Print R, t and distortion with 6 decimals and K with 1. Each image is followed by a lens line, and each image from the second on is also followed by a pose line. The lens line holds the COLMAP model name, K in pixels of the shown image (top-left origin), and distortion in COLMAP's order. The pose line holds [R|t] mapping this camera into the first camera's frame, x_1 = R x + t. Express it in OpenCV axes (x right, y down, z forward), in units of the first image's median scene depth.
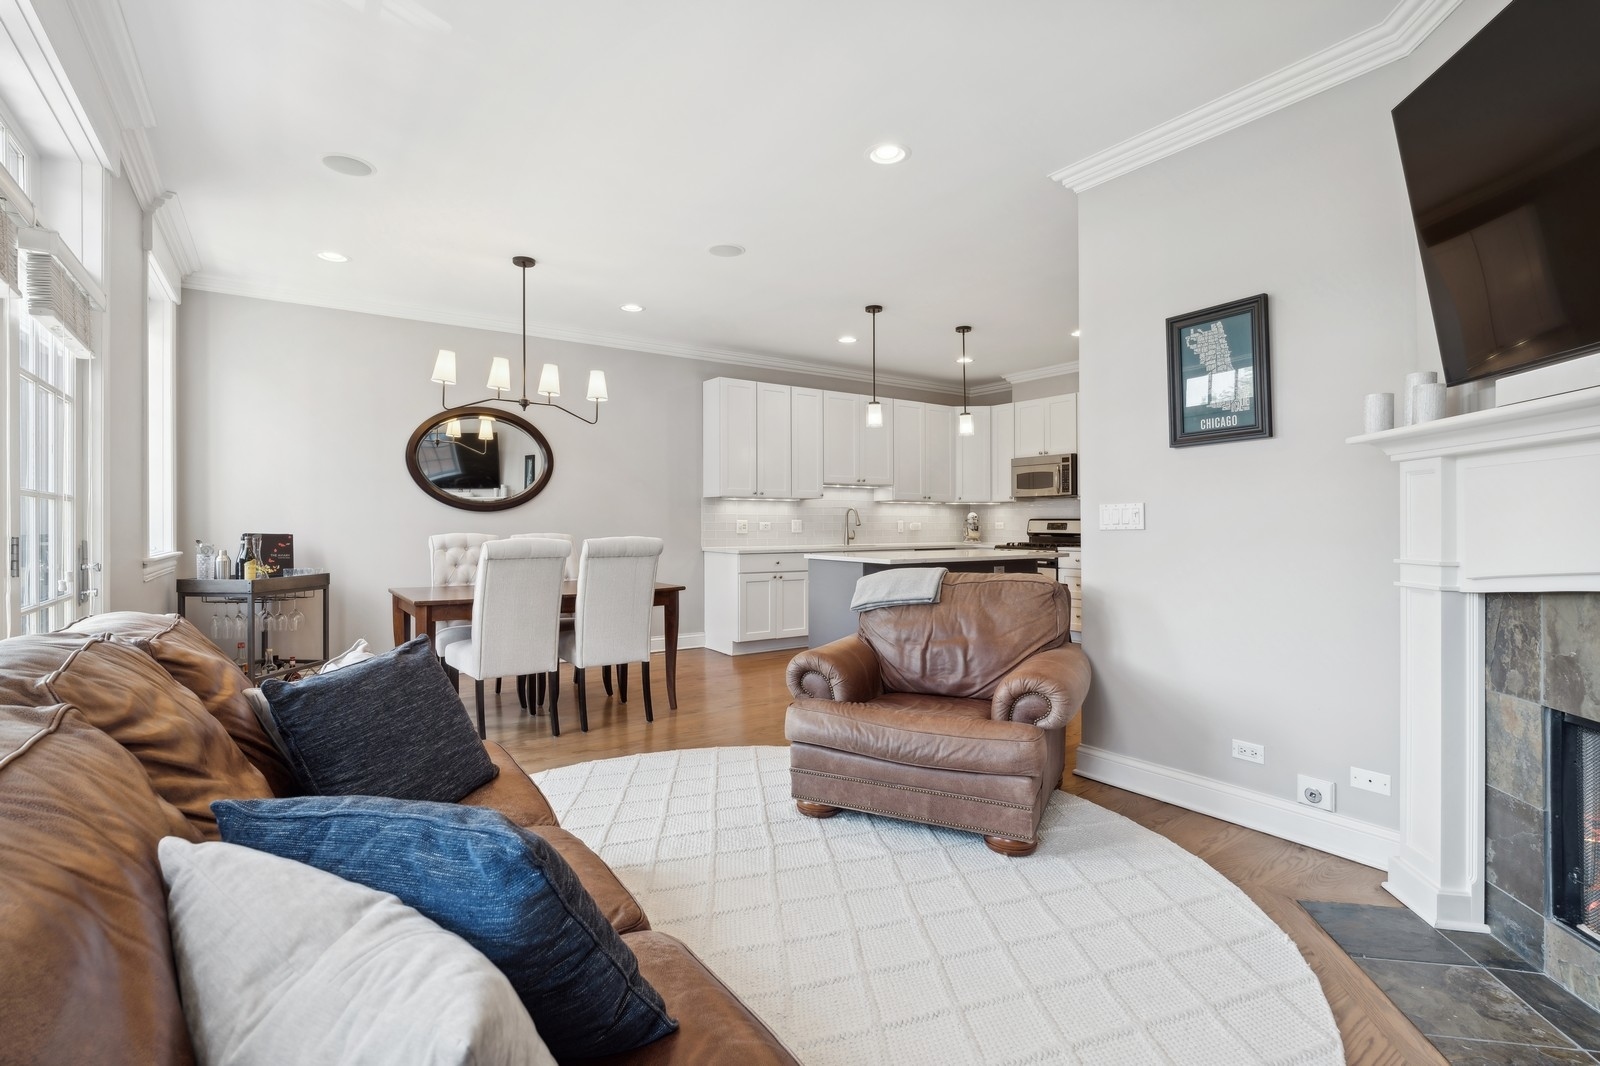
lens RADIAL K [[755.0, 0, 803.2], [0, 755.0, 527.3], [0, 0, 1]] dist [-0.000757, -0.000058]
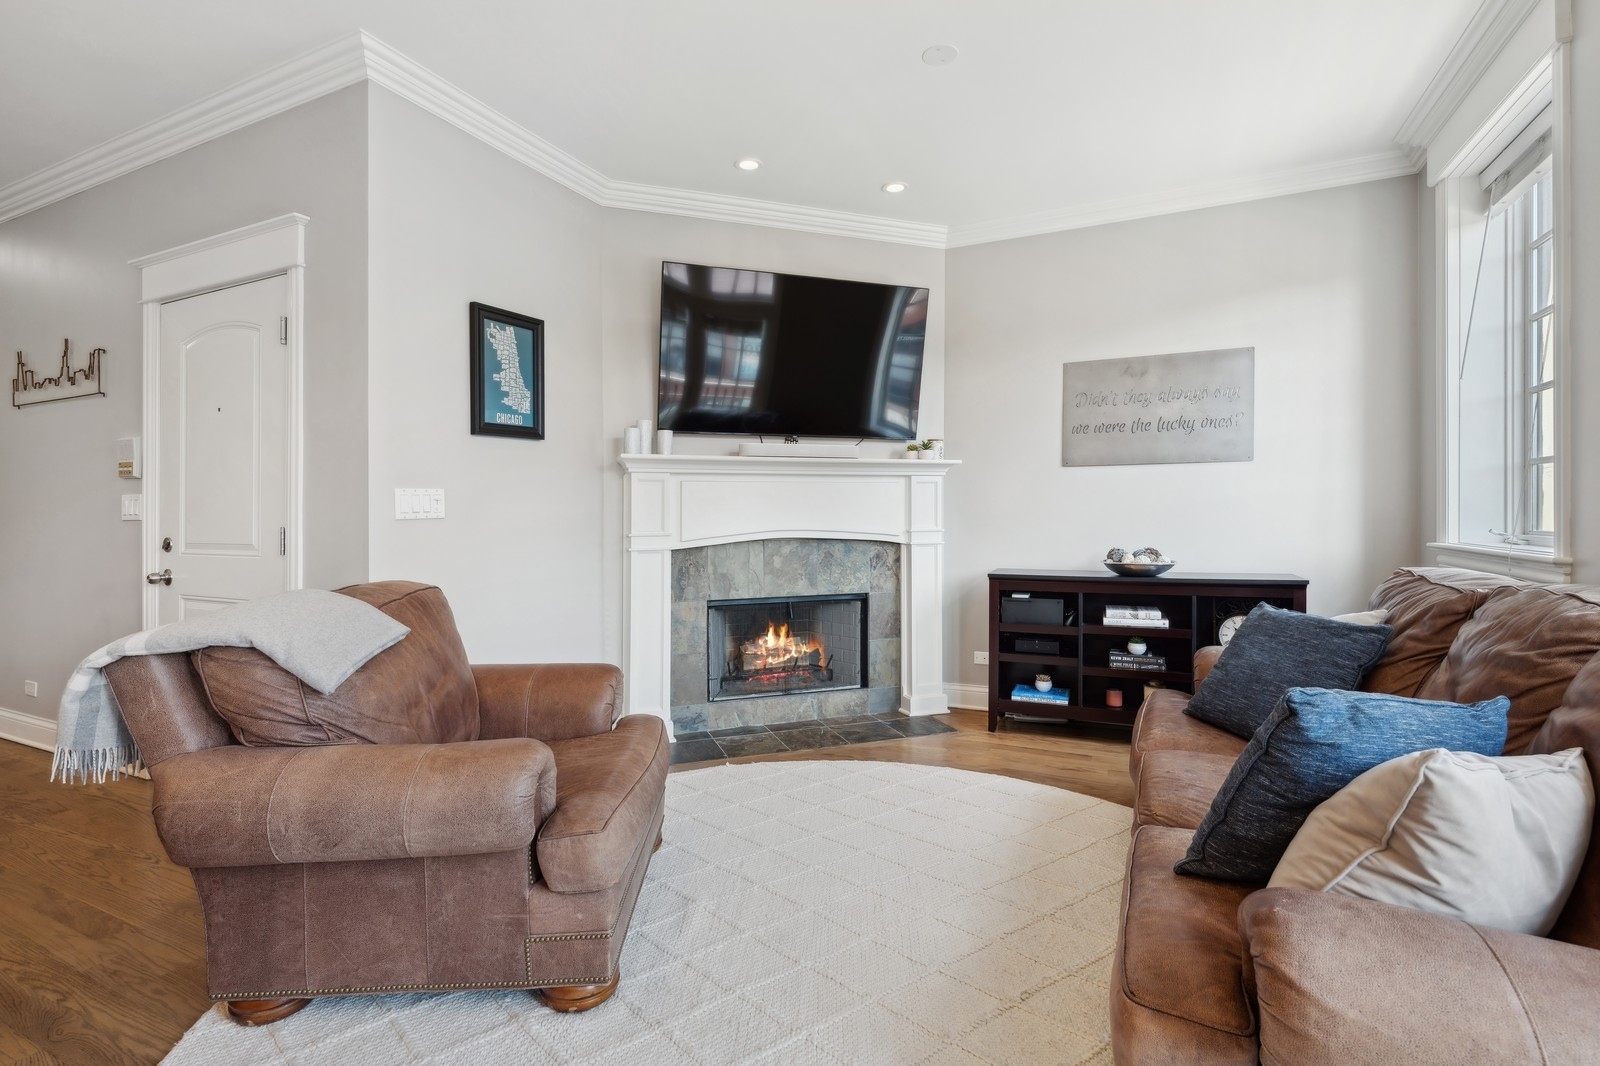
lens RADIAL K [[758.4, 0, 798.4], [0, 758.4, 504.8], [0, 0, 1]] dist [-0.000278, 0.000031]
pose [[-0.506851, 0.004000, 0.862024, -0.570993], [0.001375, 0.999992, -0.003832, -0.009505], [-0.862033, -0.000757, -0.506852, 1.130299]]
